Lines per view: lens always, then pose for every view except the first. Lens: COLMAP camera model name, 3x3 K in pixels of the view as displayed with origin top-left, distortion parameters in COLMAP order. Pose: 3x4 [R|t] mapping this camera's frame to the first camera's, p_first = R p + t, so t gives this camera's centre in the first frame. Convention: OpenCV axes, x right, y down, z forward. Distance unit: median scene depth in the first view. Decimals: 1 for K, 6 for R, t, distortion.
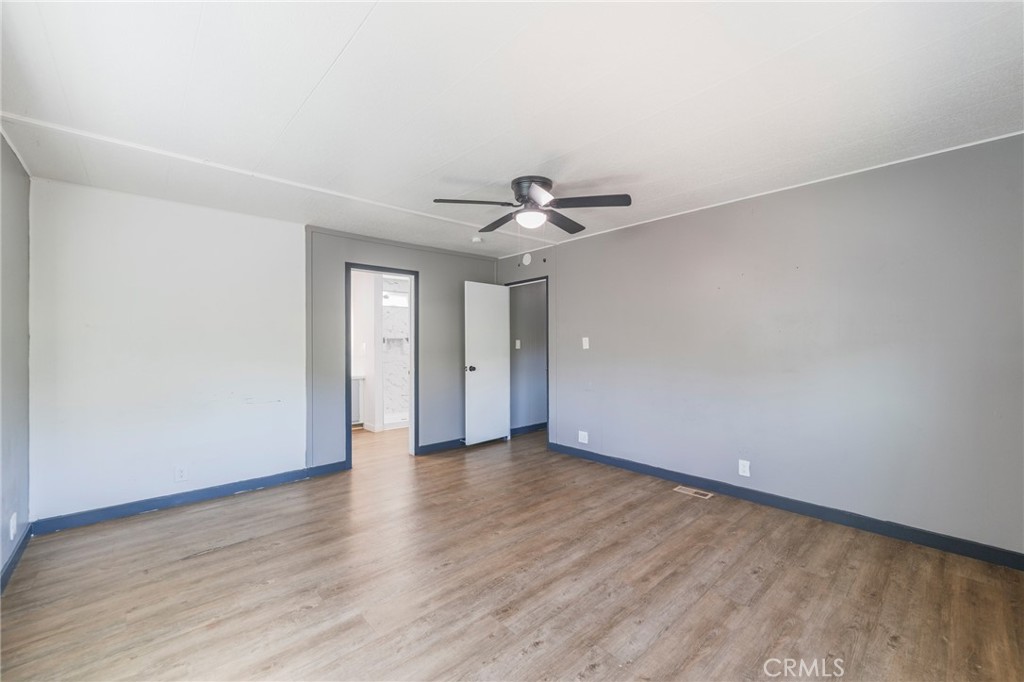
lens RADIAL K [[413.0, 0, 509.9], [0, 413.0, 344.8], [0, 0, 1]] dist [0.001226, 0.000016]
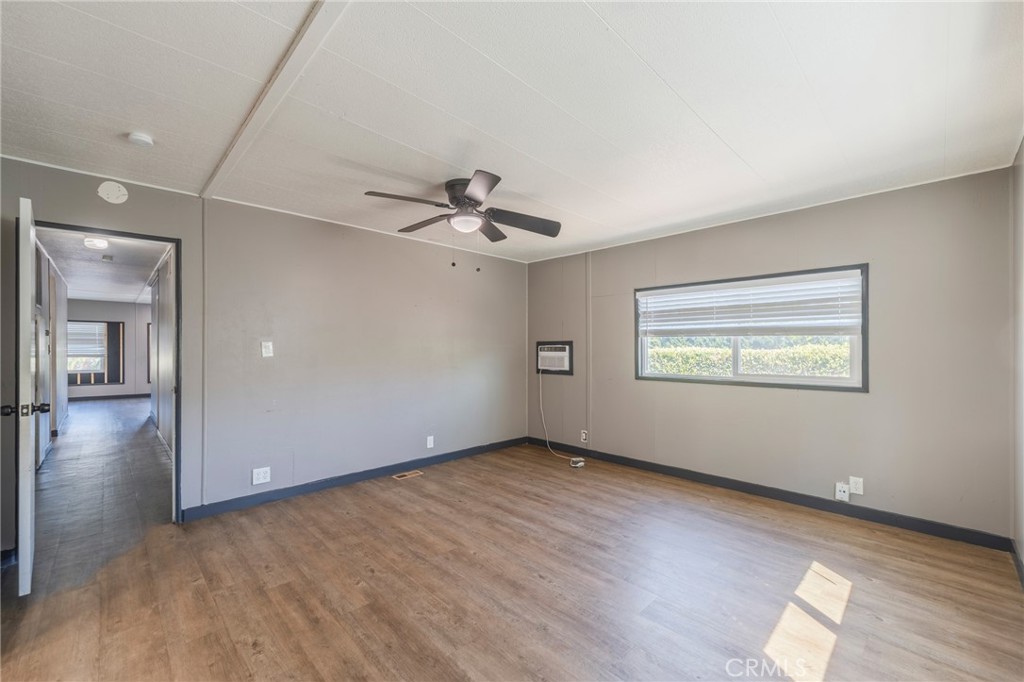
lens RADIAL K [[413.0, 0, 509.9], [0, 413.0, 344.8], [0, 0, 1]] dist [0.001226, 0.000016]
pose [[-0.033798, 0.014586, 0.999322, -0.936420], [0.002736, 0.999891, -0.014502, -0.001110], [-0.999425, 0.002244, -0.033834, 0.913254]]
